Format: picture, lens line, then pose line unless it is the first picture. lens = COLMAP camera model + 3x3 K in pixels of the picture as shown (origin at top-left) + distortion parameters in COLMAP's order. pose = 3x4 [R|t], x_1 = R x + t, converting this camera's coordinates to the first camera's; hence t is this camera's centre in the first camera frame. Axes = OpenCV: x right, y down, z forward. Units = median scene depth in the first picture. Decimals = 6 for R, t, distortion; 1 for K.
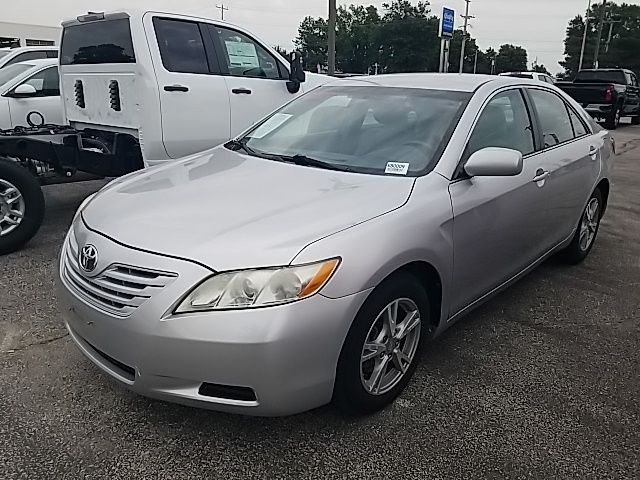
lens RADIAL K [[499.1, 0, 315.1], [0, 499.1, 242.3], [0, 0, 1]] dist [0.029310, -0.046648]
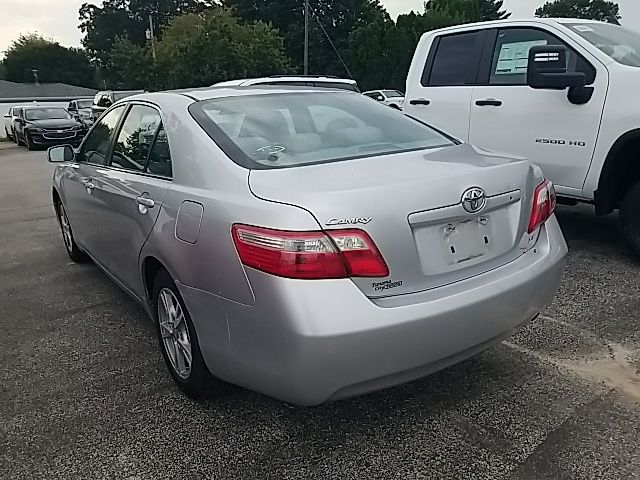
lens RADIAL K [[499.1, 0, 301.1], [0, 499.1, 238.1], [0, 0, 1]] dist [0.029310, -0.046648]
pose [[-0.235276, 0.241436, -0.941464, 0.905851], [-0.273229, 0.913162, 0.302459, -0.306305], [0.932733, 0.328397, -0.148878, 1.056157]]
